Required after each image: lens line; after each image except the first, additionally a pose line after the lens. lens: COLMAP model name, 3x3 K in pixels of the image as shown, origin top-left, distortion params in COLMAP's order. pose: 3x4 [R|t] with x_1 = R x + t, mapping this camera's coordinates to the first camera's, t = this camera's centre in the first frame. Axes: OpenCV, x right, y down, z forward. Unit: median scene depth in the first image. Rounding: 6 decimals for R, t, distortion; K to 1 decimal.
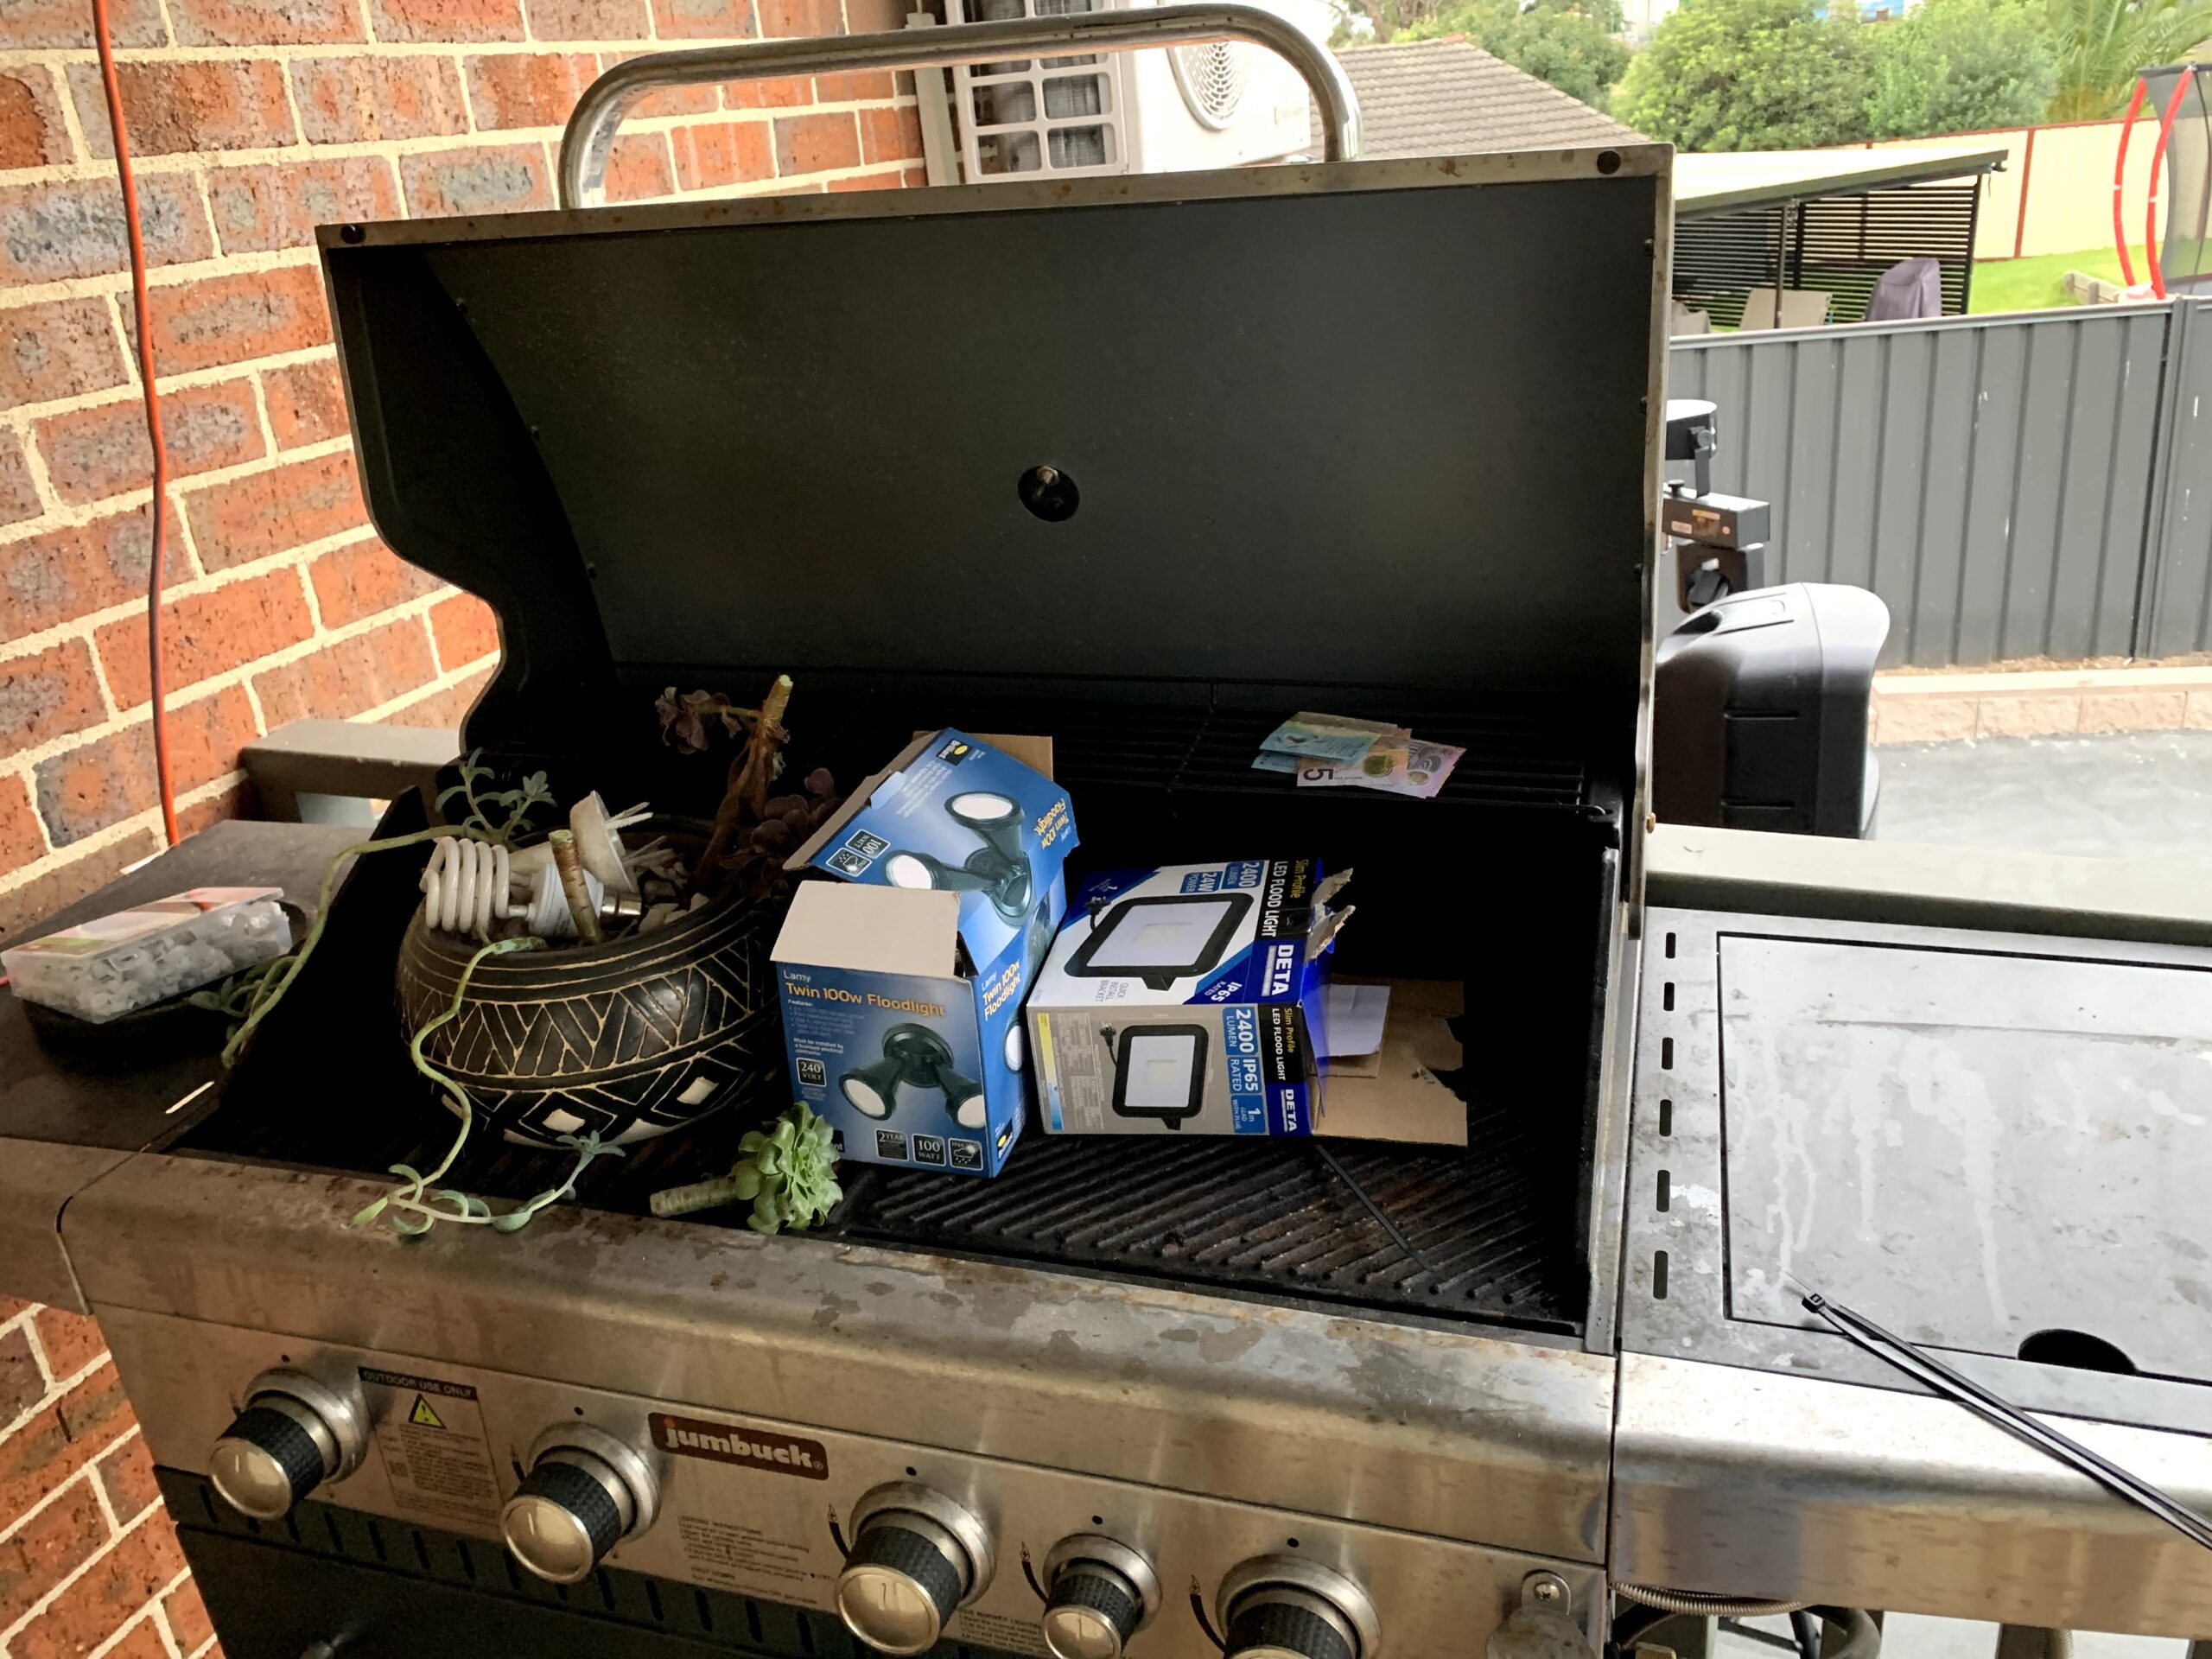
lens RADIAL K [[1844.5, 0, 1102.9], [0, 1844.5, 831.9], [0, 0, 1]] dist [-0.000328, 0.005191]
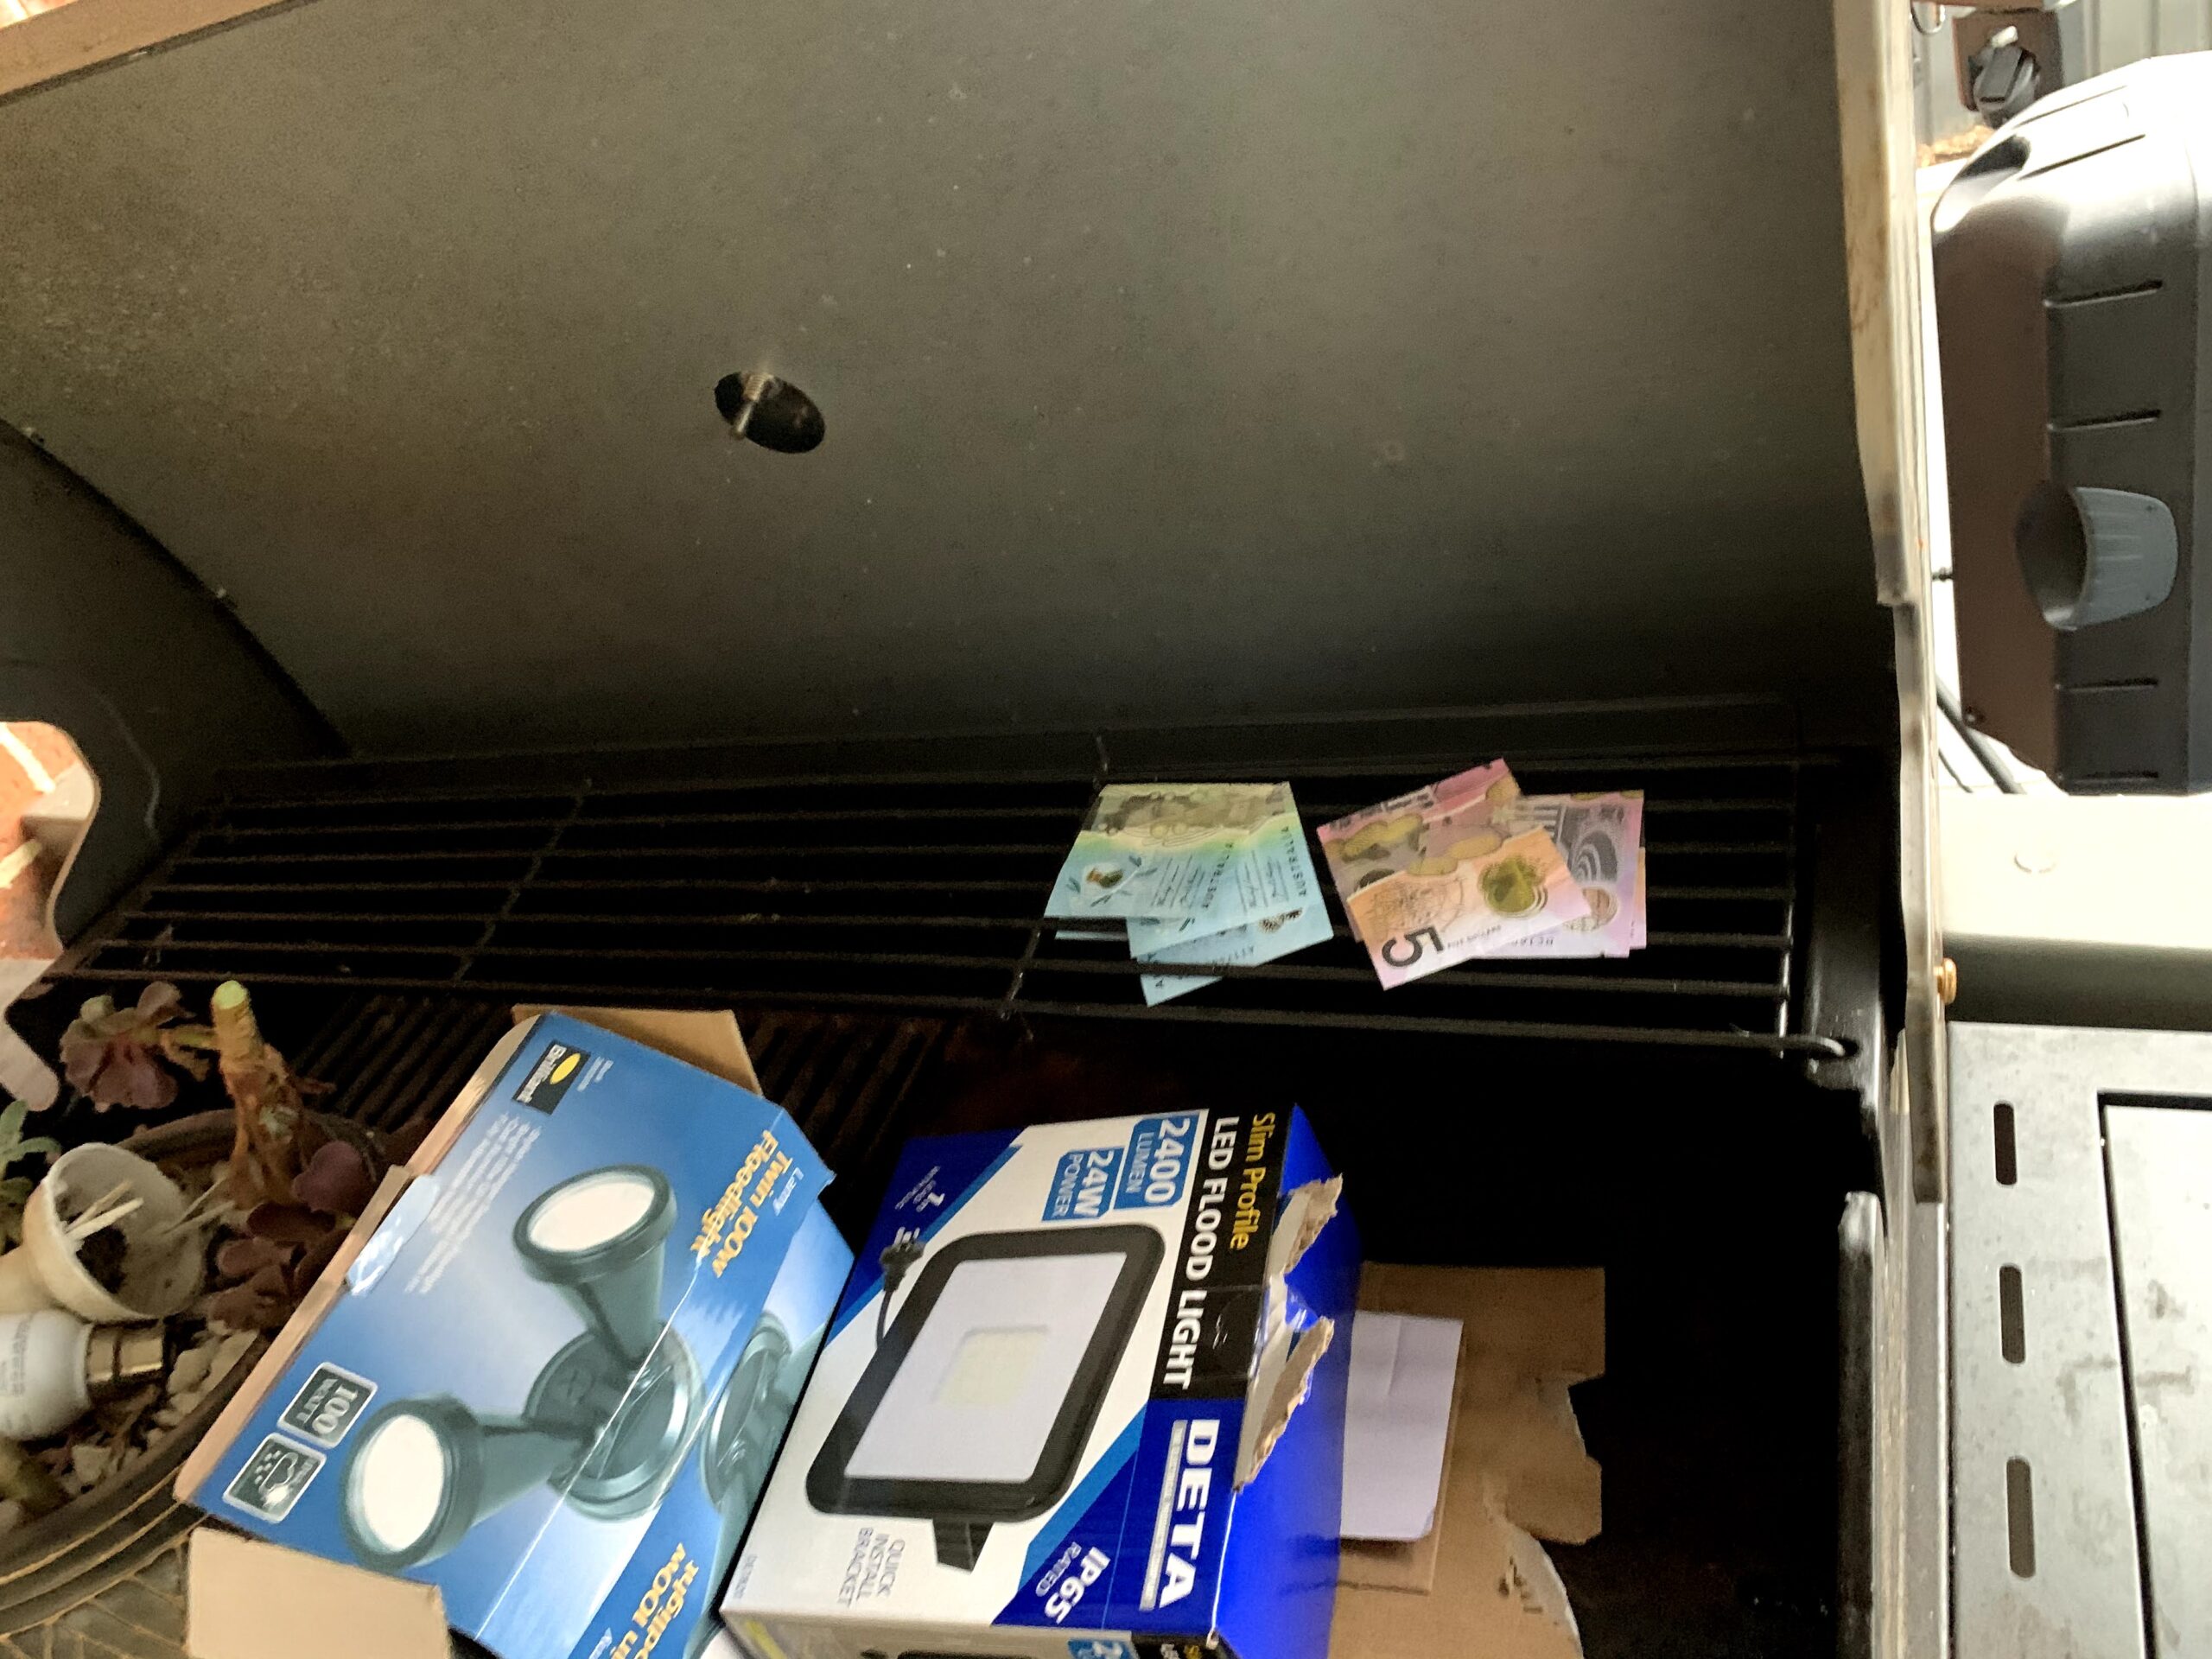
lens RADIAL K [[1844.5, 0, 1112.4], [0, 1844.5, 831.3], [0, 0, 1]] dist [-0.000328, 0.005191]
pose [[0.975861, -0.146447, -0.162013, 0.172701], [0.181038, 0.957378, 0.225063, -0.201365], [0.122148, -0.248960, 0.960780, 0.532962]]
